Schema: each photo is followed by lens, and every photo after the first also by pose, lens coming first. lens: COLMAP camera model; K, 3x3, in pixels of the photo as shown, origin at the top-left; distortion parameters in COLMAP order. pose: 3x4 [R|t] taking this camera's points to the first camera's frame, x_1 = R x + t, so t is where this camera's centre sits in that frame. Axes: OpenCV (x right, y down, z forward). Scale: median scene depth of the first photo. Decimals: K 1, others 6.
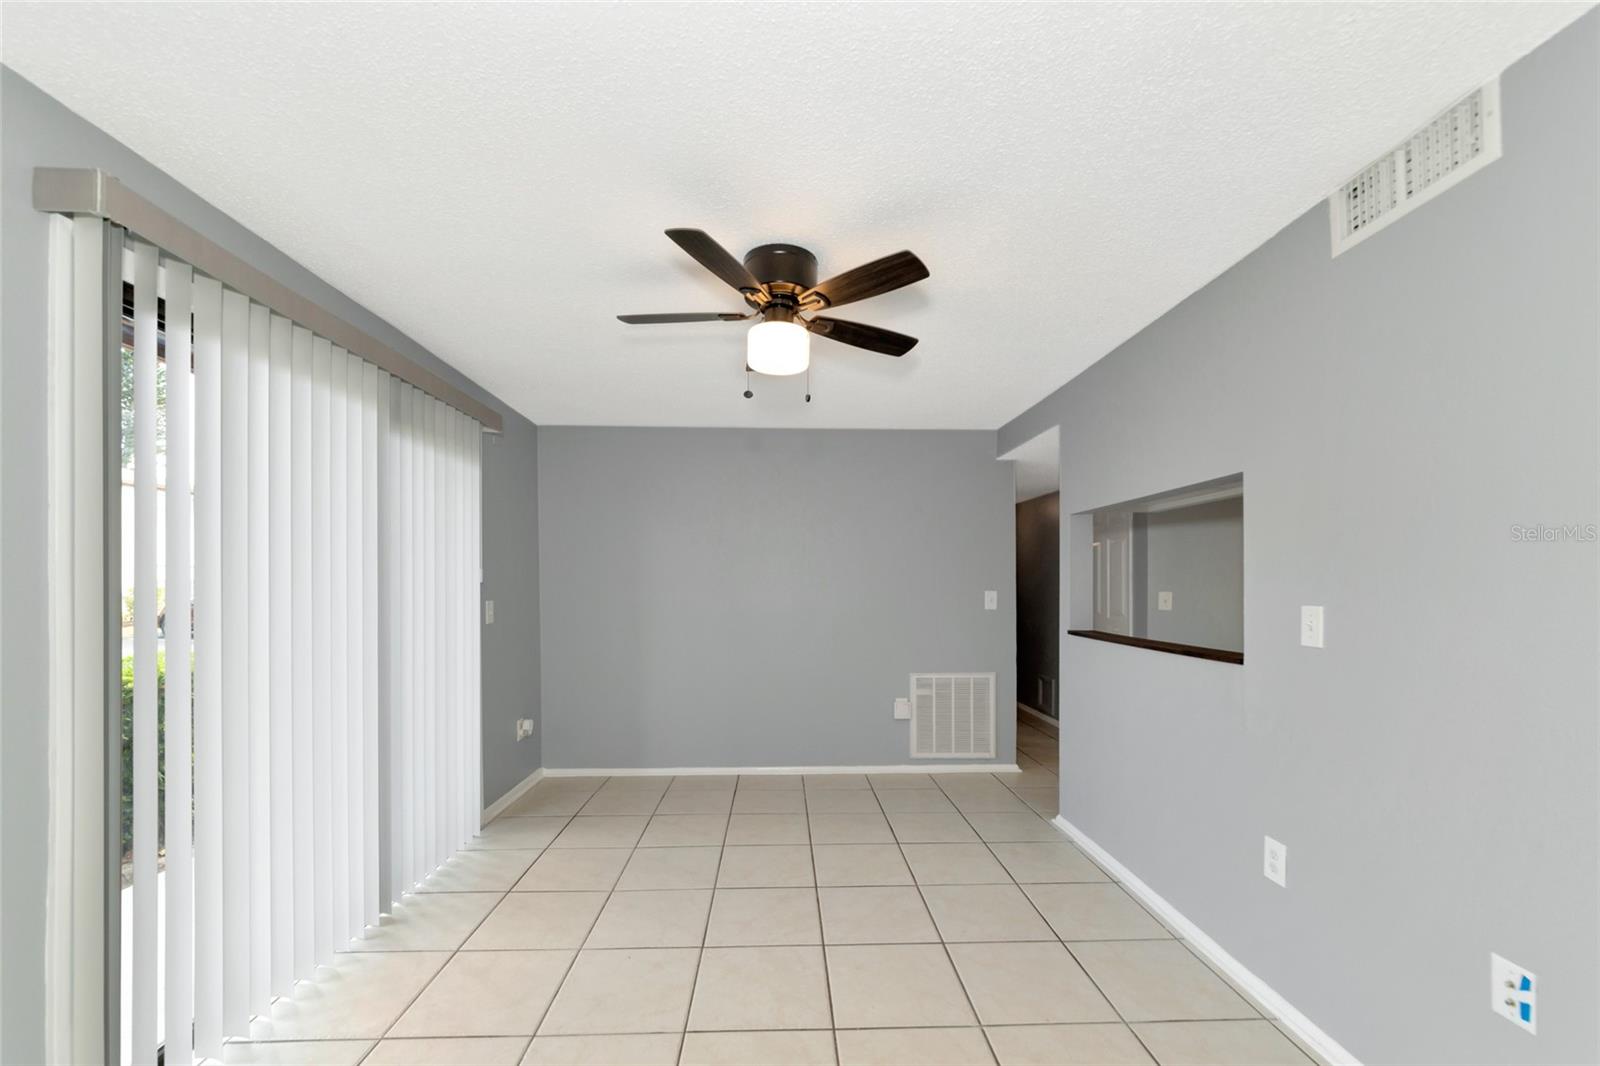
lens RADIAL K [[635.4, 0, 793.7], [0, 635.4, 586.9], [0, 0, 1]] dist [-0.013464, 0.000591]
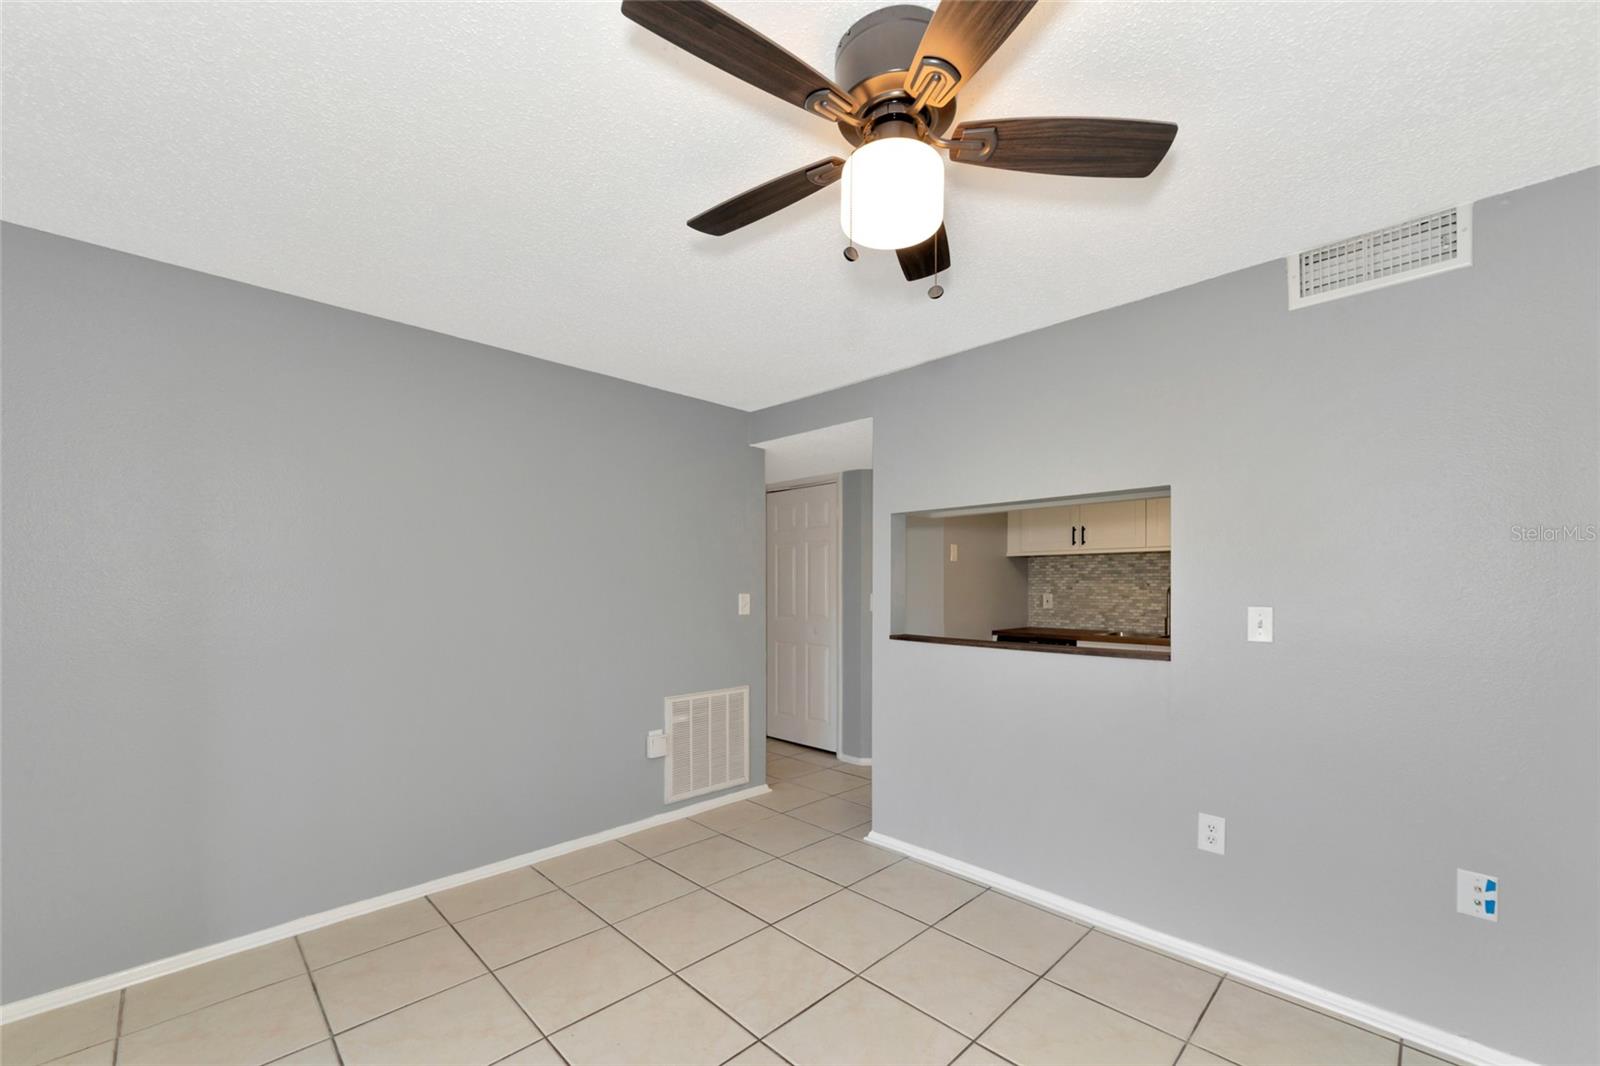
lens RADIAL K [[635.4, 0, 810.5], [0, 635.4, 589.5], [0, 0, 1]] dist [-0.013464, 0.000591]
pose [[0.721296, -0.000381, 0.692627, -0.257457], [-0.001269, 0.999997, 0.001871, -0.001201], [-0.692626, -0.002229, 0.721294, 0.328440]]
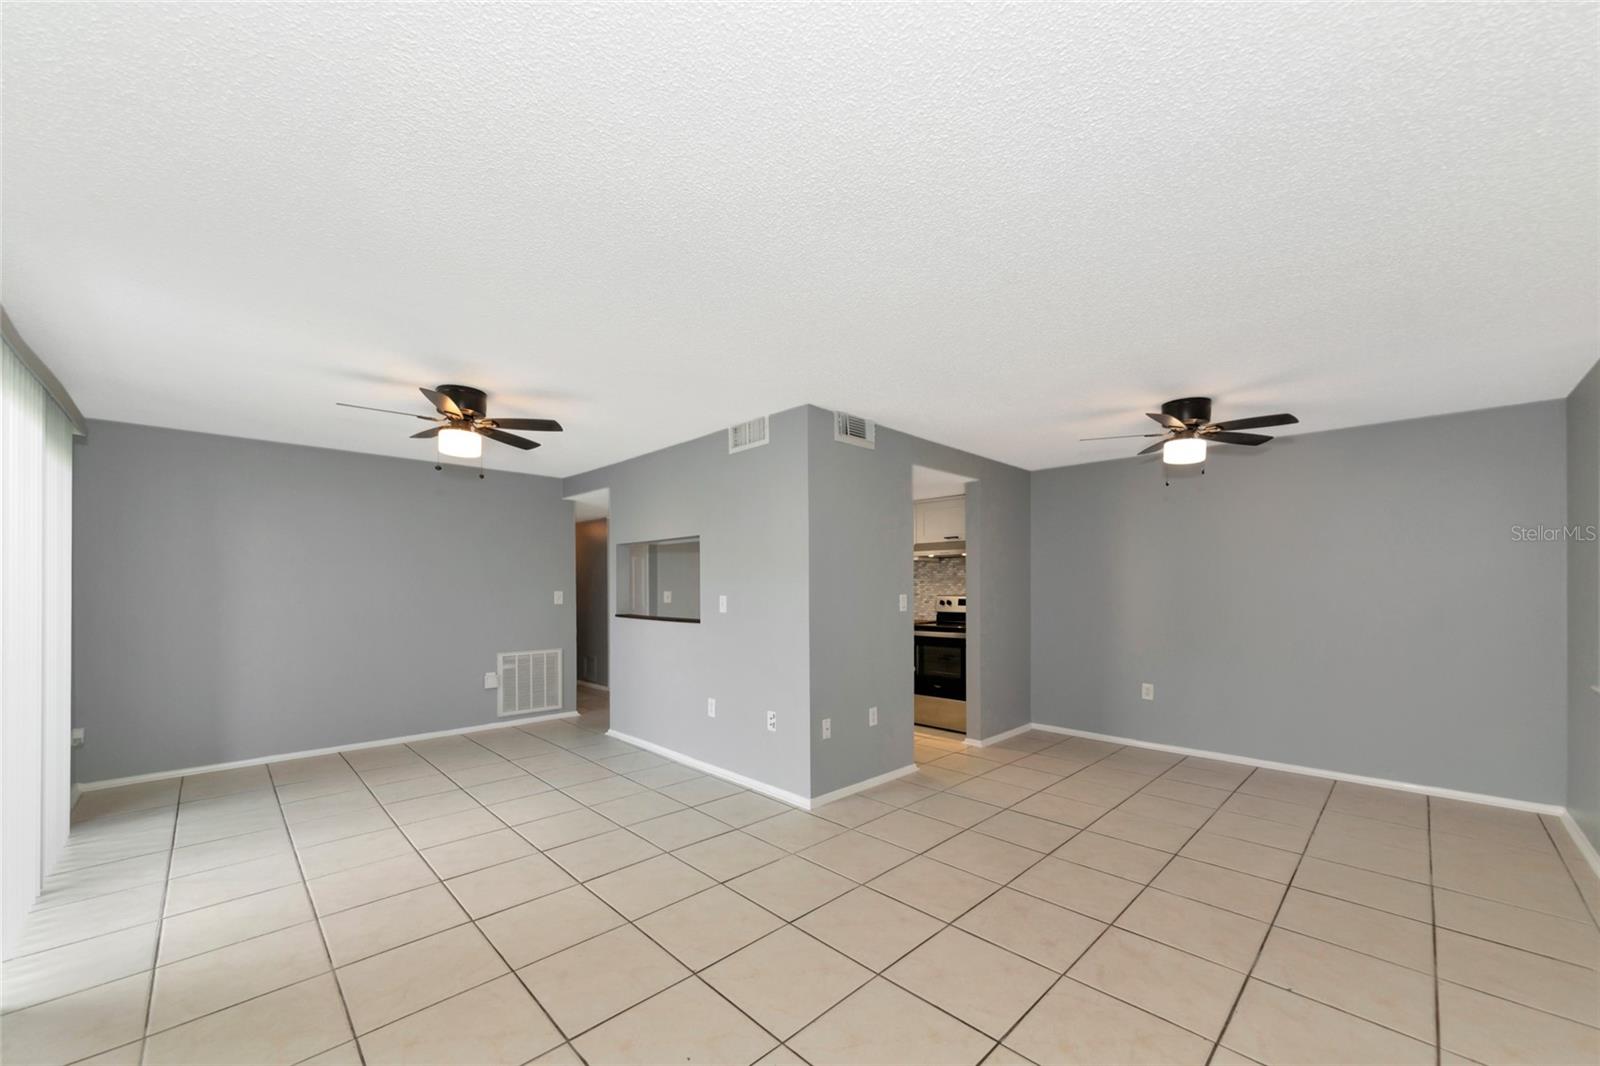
lens RADIAL K [[611.2, 0, 803.8], [0, 611.2, 588.3], [0, 0, 1]] dist [-0.003395, -0.000236]
pose [[0.730524, -0.000465, 0.682887, -0.242808], [0.002512, 0.999995, -0.002007, 0.004225], [-0.682883, 0.003181, 0.730521, -0.409275]]
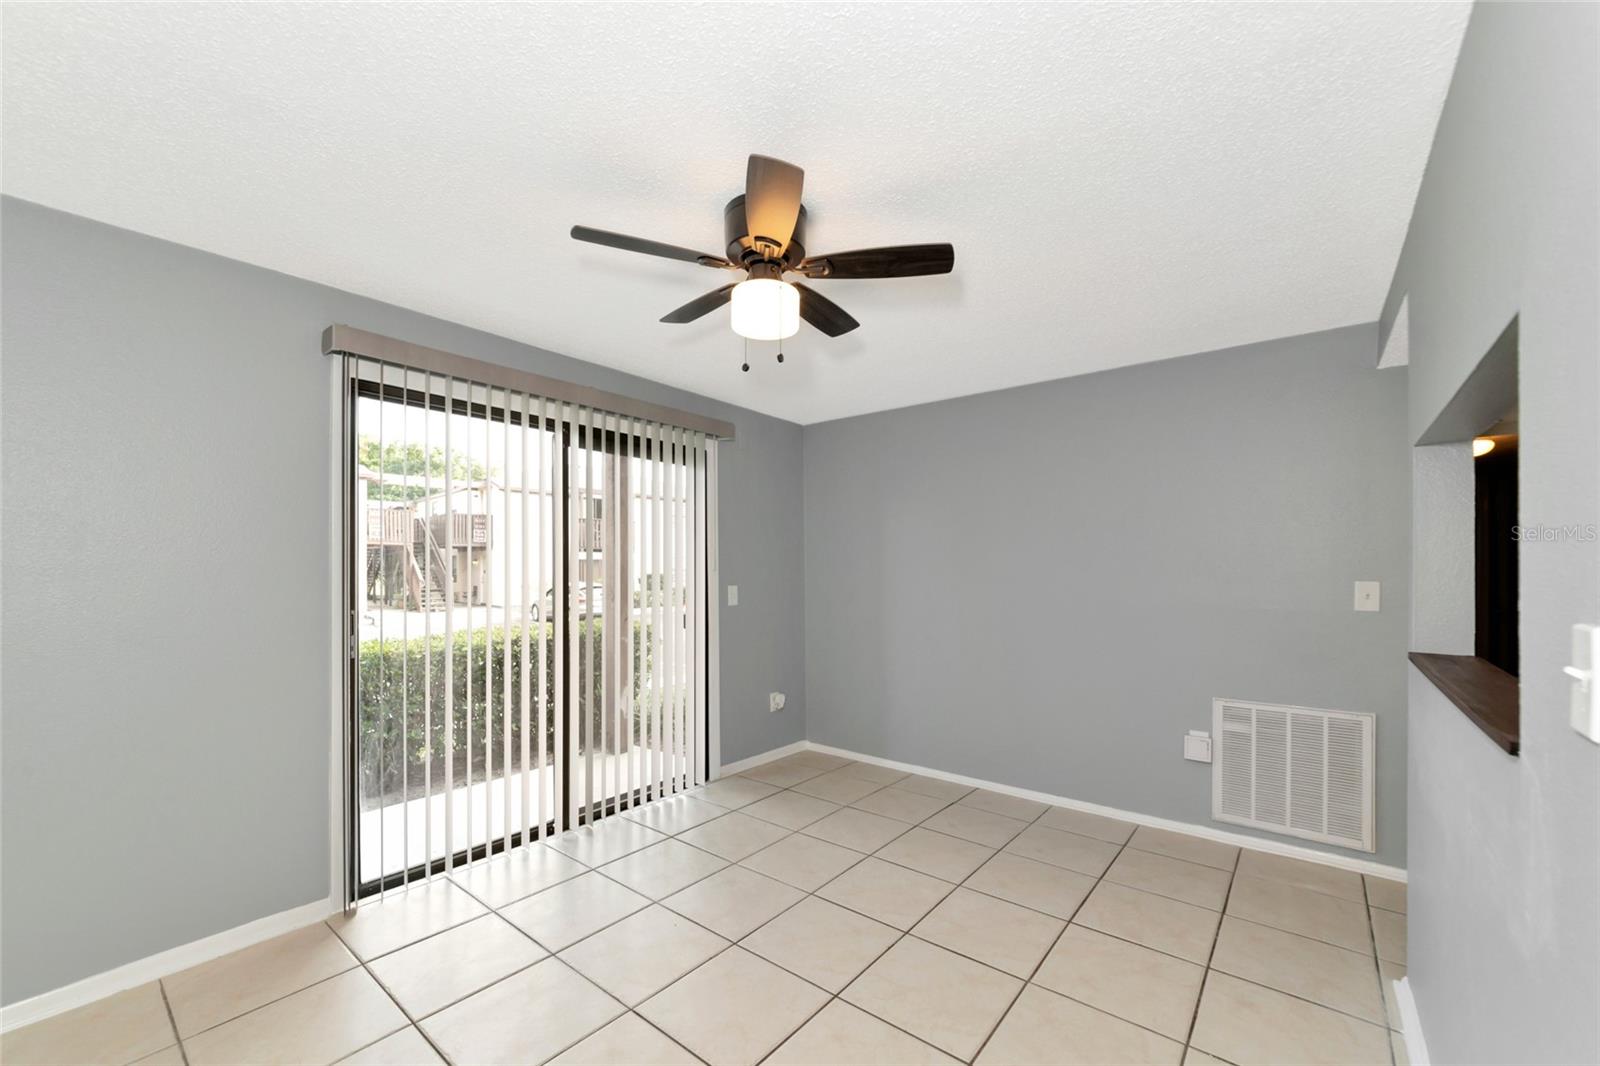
lens RADIAL K [[635.4, 0, 801.2], [0, 635.4, 569.4], [0, 0, 1]] dist [-0.013464, 0.000591]
pose [[0.759425, 0.000538, -0.650595, 0.318826], [-0.002886, 0.999993, -0.002542, -0.003048], [0.650589, 0.003808, 0.759421, 0.187870]]
